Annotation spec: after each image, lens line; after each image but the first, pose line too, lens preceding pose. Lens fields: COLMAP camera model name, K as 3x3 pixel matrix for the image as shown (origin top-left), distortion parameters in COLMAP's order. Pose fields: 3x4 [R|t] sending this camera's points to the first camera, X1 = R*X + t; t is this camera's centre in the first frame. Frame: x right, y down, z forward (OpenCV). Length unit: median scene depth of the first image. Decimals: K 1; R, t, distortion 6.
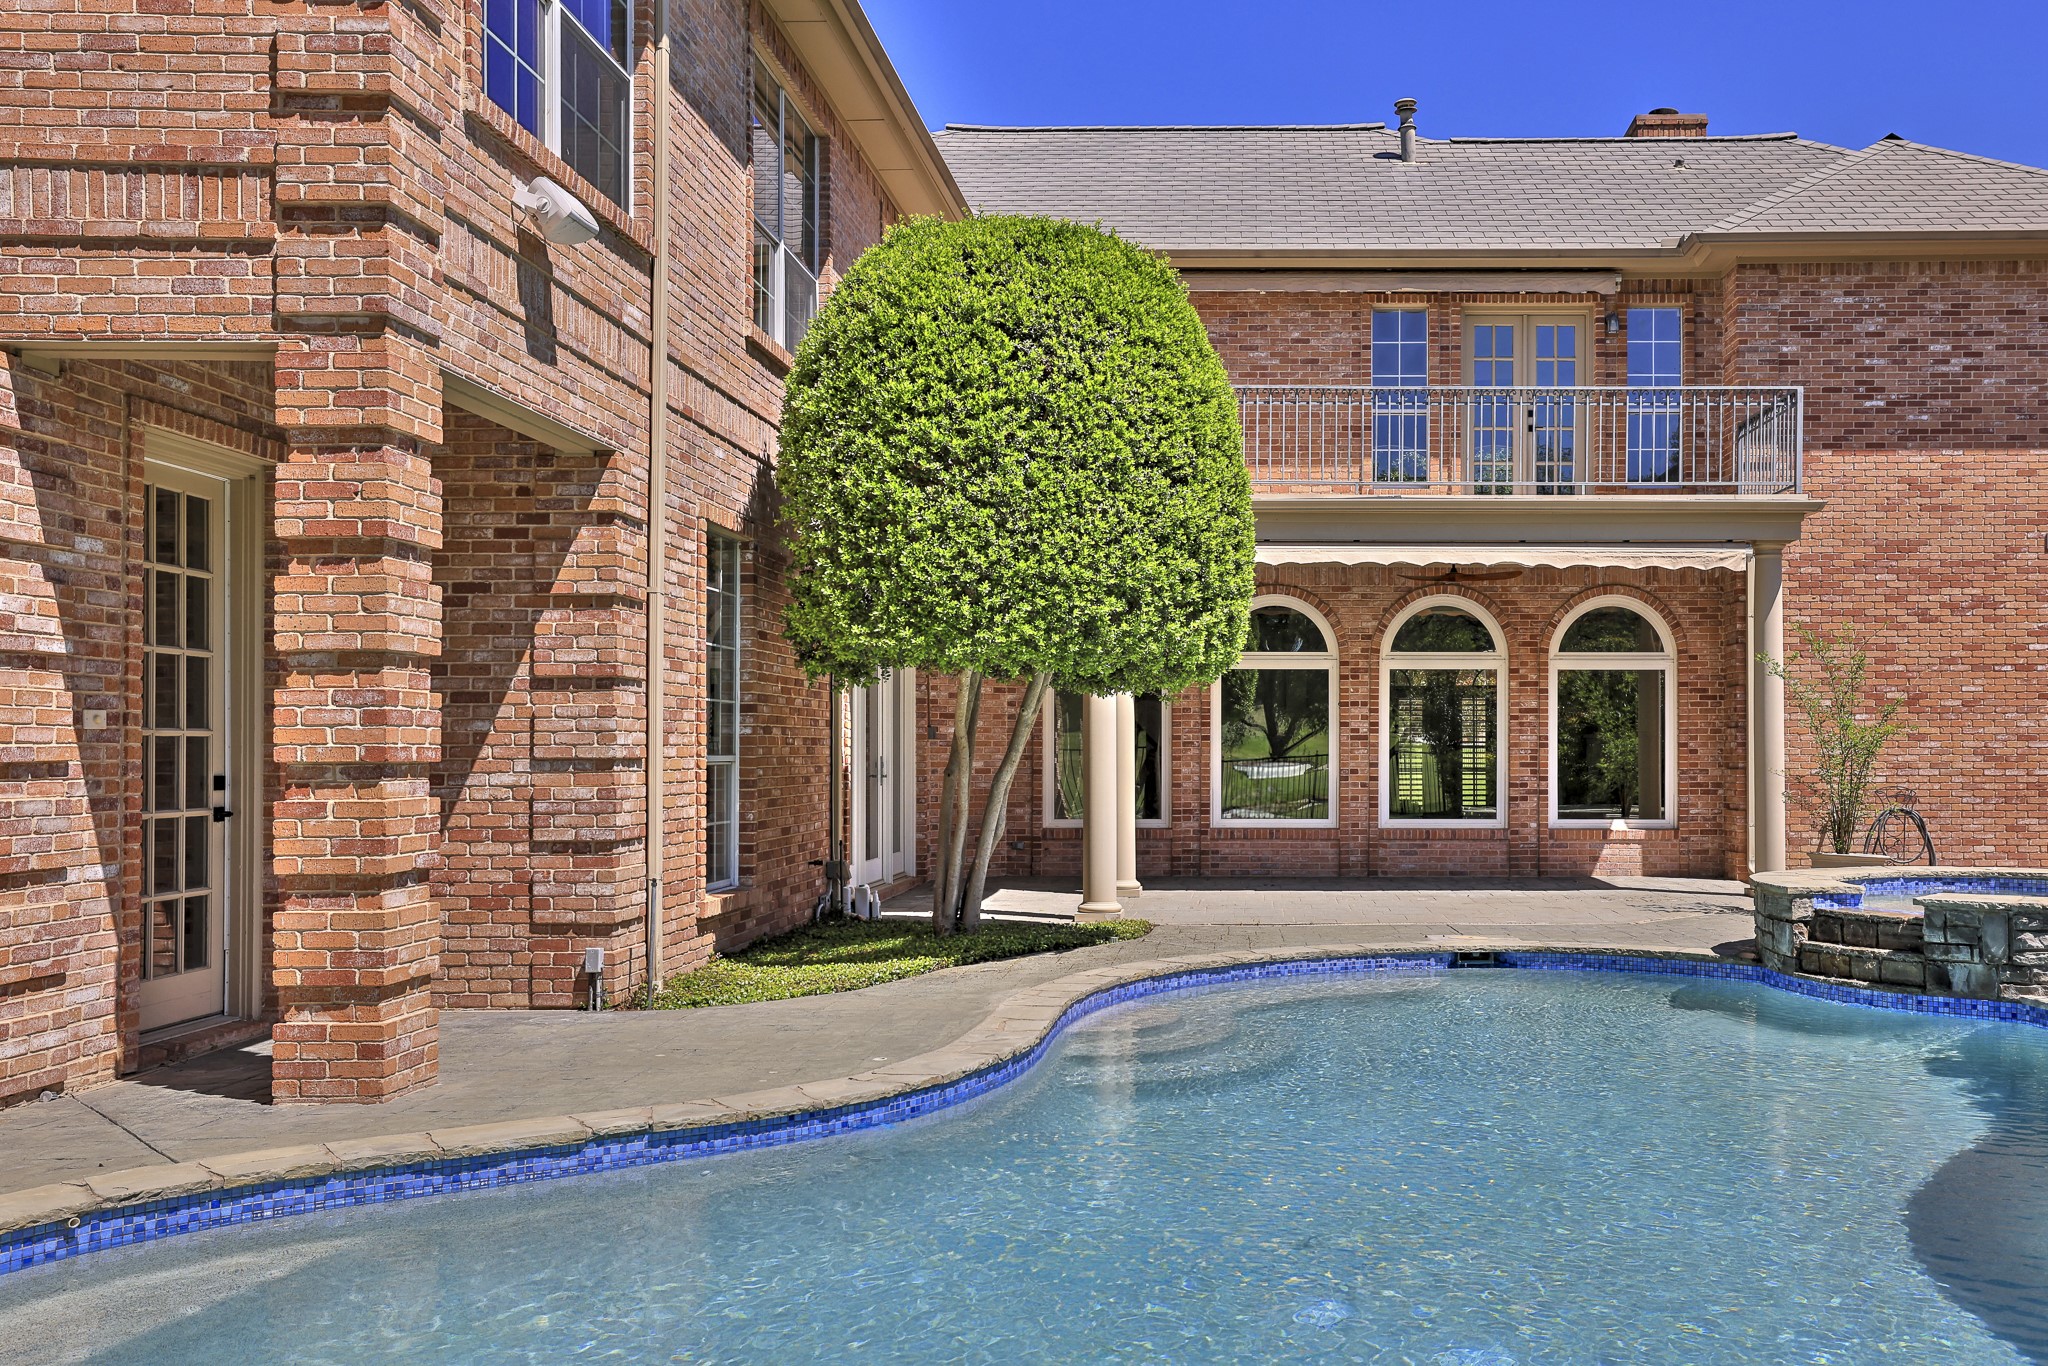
lens RADIAL K [[1684.3, 0, 1239.5], [0, 1684.3, 729.5], [0, 0, 1]] dist [0.017524, 0.009414]
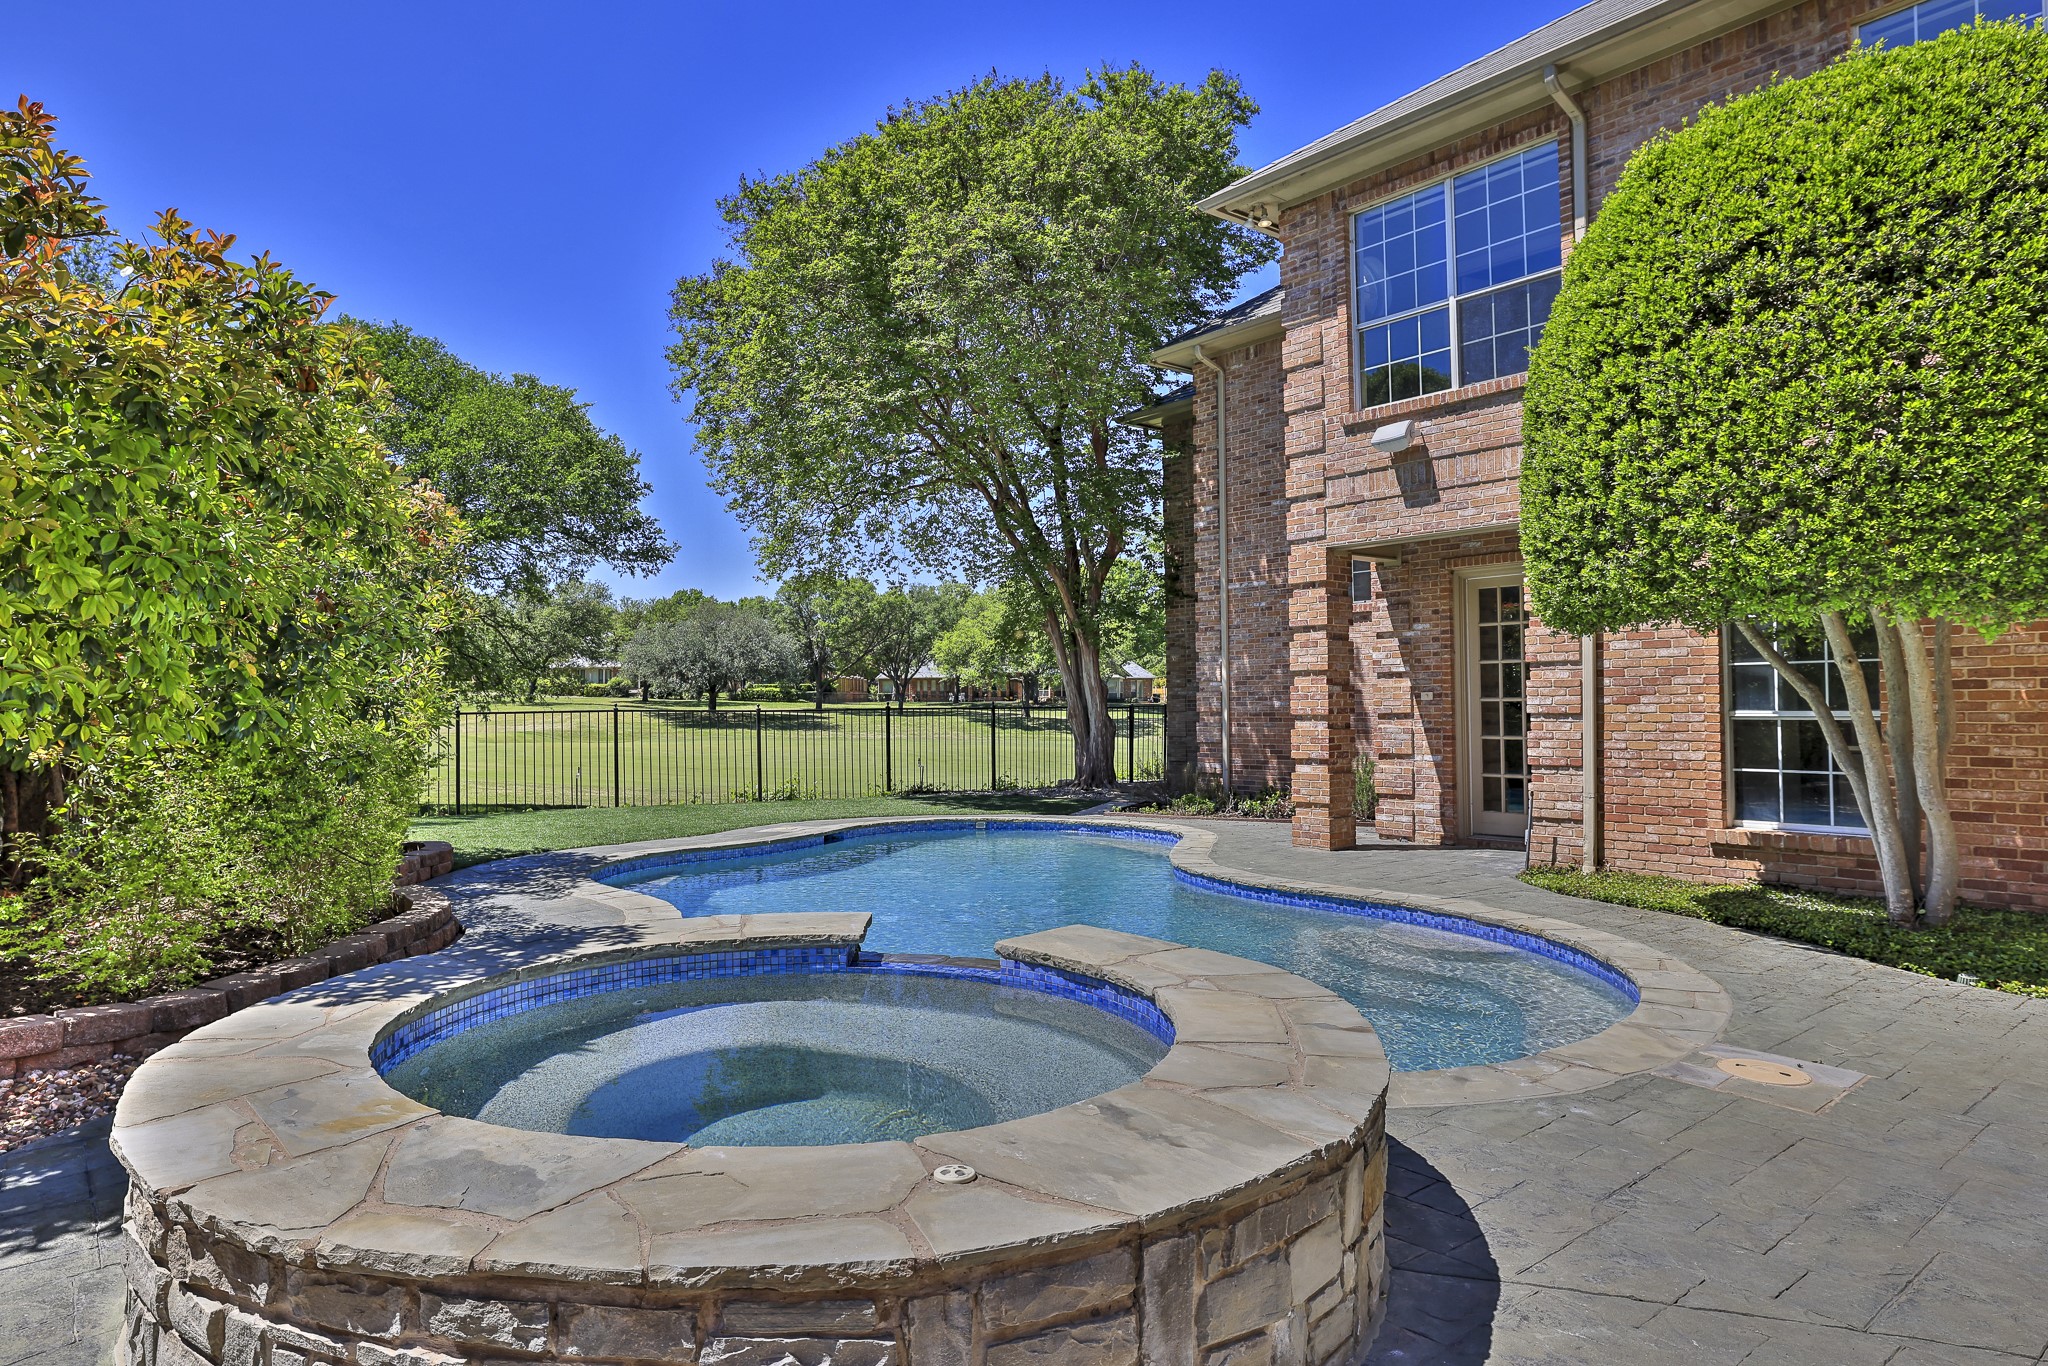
lens RADIAL K [[1219.9, 0, 1014.9], [0, 1219.9, 682.6], [0, 0, 1]] dist [0.003157, 0.000236]
pose [[-0.746139, -0.007804, -0.665745, 0.764067], [0.016511, 0.999407, -0.030220, 0.014708], [0.665586, -0.033541, -0.745567, 1.535115]]
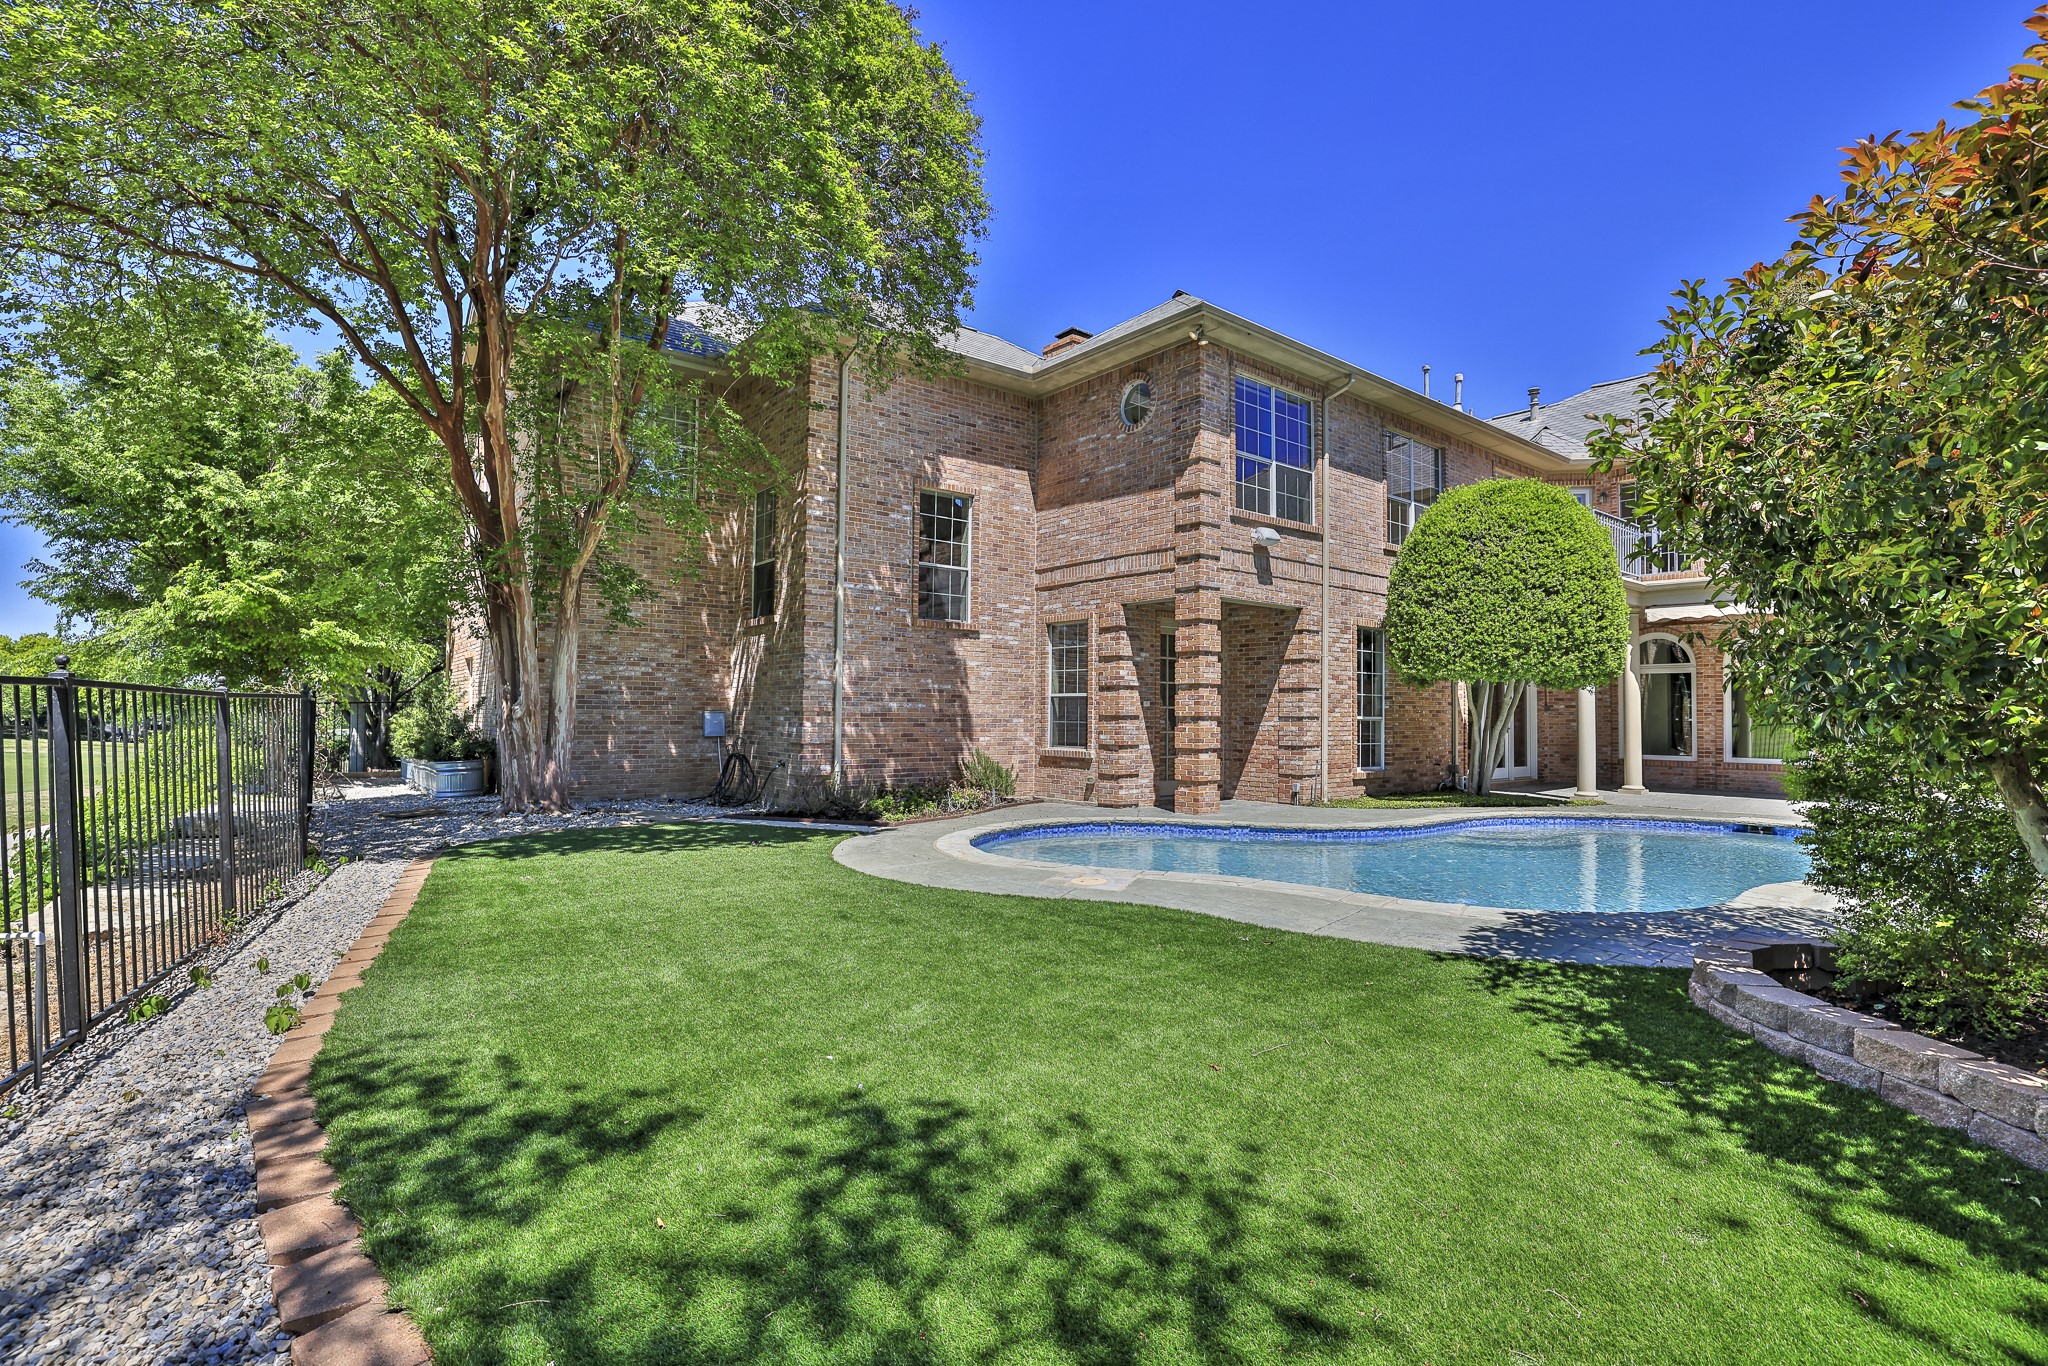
lens RADIAL K [[926.4, 0, 1031.4], [0, 926.4, 690.1], [0, 0, 1]] dist [-0.029568, -0.000033]
pose [[0.639766, -0.015238, -0.768419, 0.524694], [0.000440, 0.999811, -0.019460, 0.002542], [0.768570, 0.012111, 0.639651, -0.336141]]
